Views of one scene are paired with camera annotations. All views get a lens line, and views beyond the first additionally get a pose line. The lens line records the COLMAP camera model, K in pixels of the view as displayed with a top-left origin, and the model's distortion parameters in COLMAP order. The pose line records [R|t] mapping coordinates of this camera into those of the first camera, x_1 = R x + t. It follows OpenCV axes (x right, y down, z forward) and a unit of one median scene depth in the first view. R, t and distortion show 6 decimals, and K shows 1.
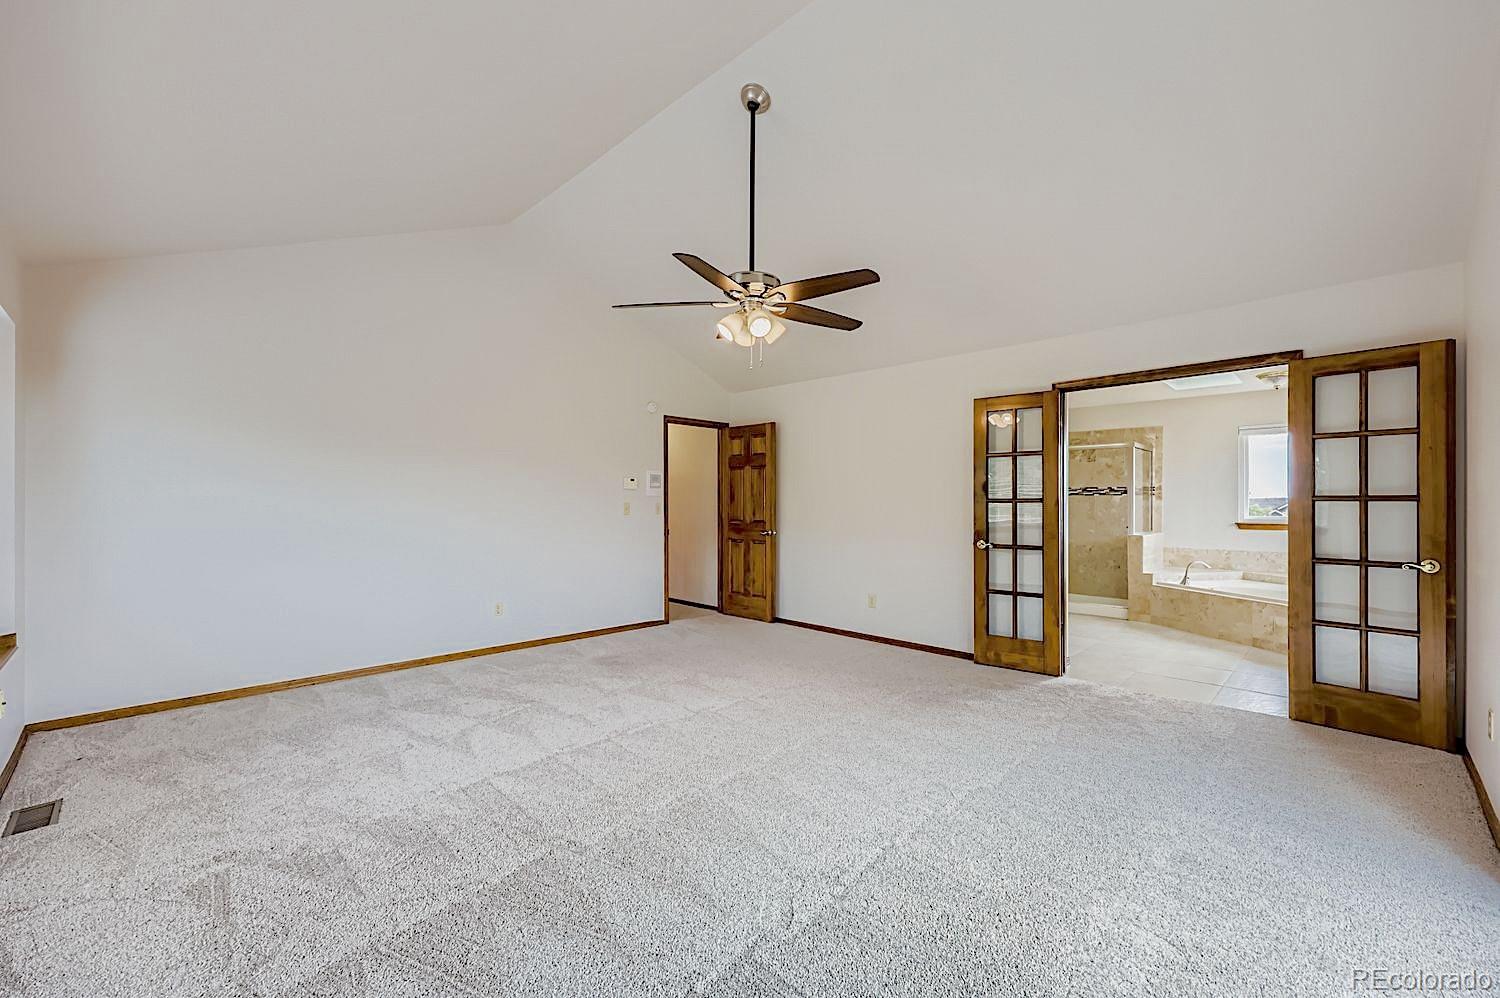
lens RADIAL K [[613.1, 0, 753.3], [0, 613.1, 504.6], [0, 0, 1]] dist [-0.001453, -0.000098]
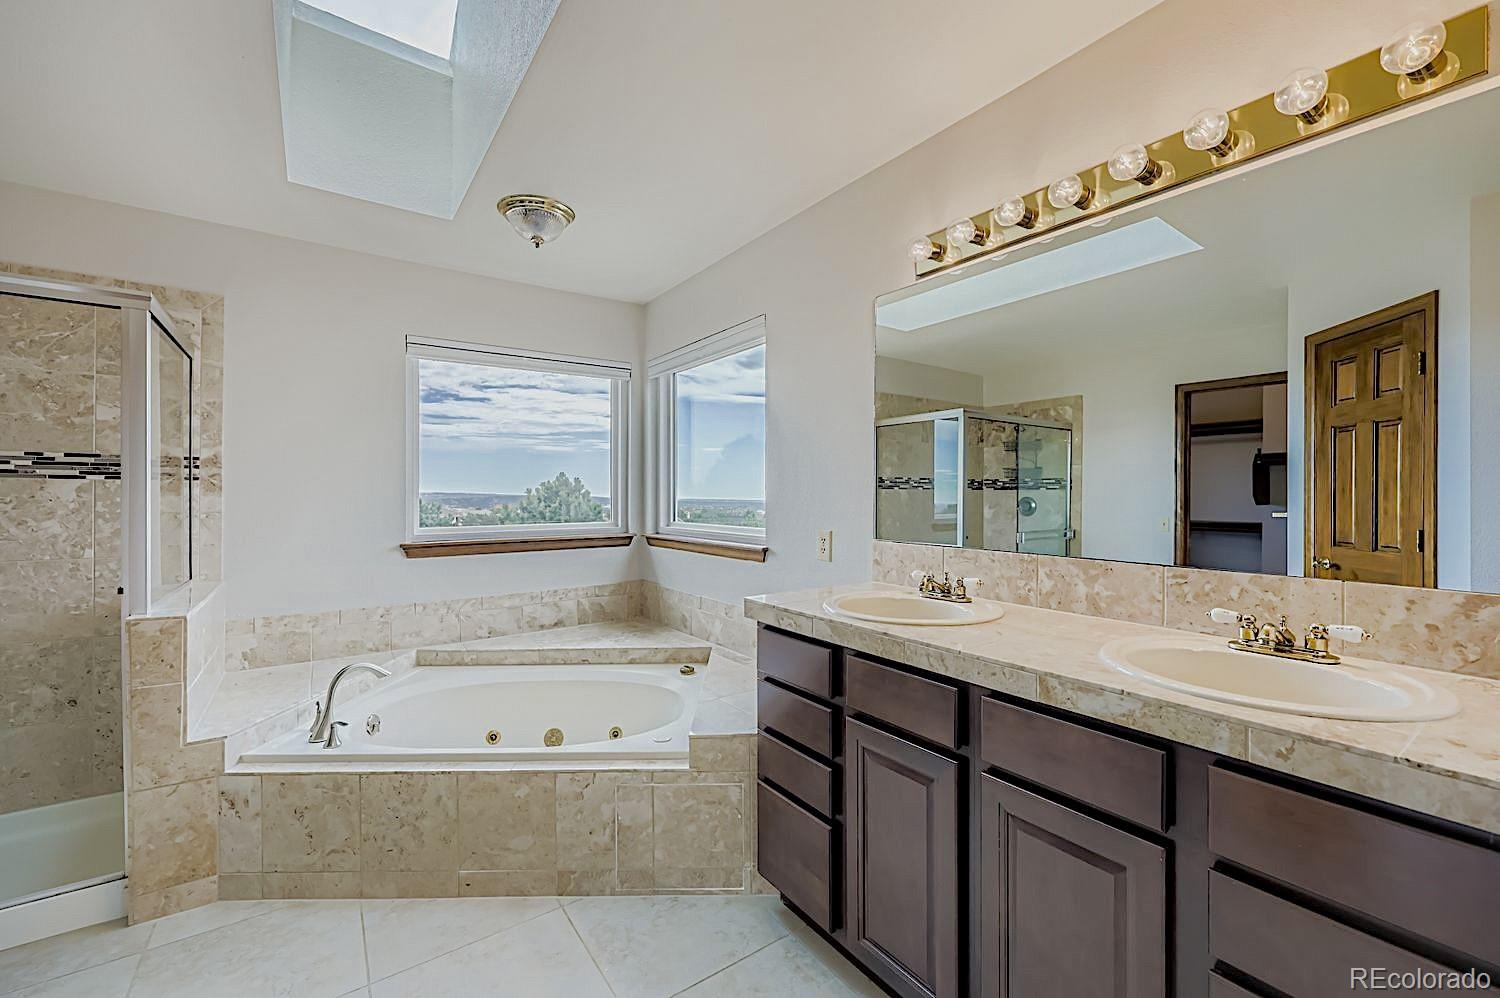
lens RADIAL K [[613.1, 0, 748.7], [0, 613.1, 494.9], [0, 0, 1]] dist [-0.001453, -0.000098]
pose [[0.172857, -0.001724, 0.984945, 0.398448], [0.000422, 0.999999, 0.001676, -0.008252], [-0.984947, 0.000126, 0.172857, 0.693421]]
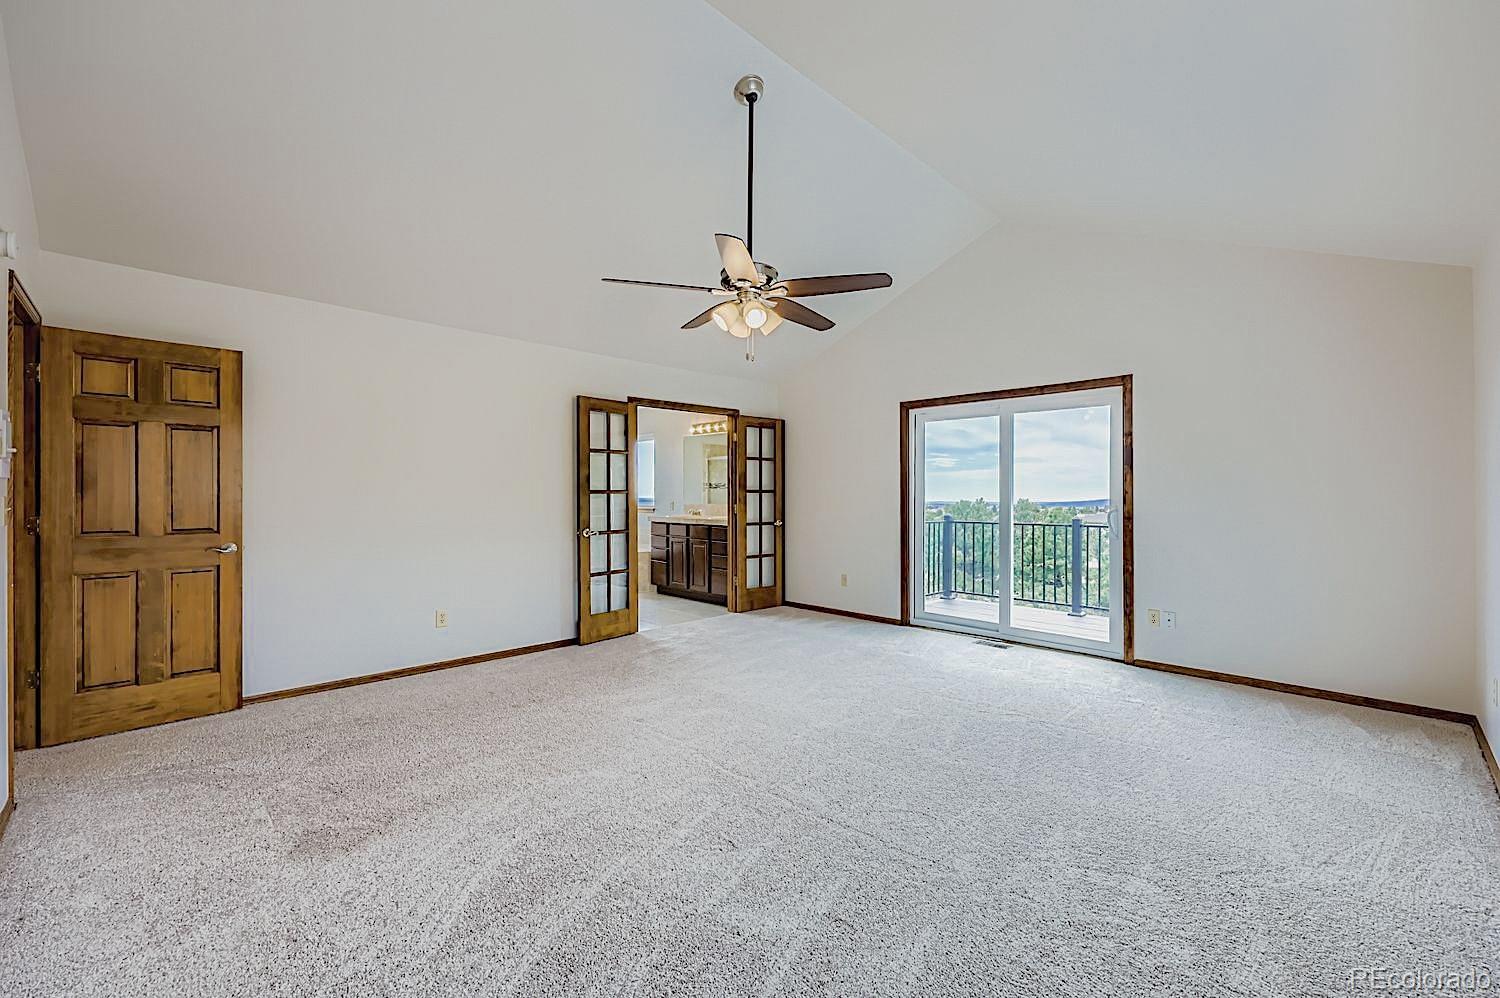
lens RADIAL K [[613.1, 0, 759.3], [0, 613.1, 492.5], [0, 0, 1]] dist [-0.001453, -0.000098]
pose [[0.006214, -0.000838, 0.999980, -0.525413], [0.003925, 0.999992, 0.000814, -0.004222], [-0.999973, 0.003920, 0.006217, 0.517201]]
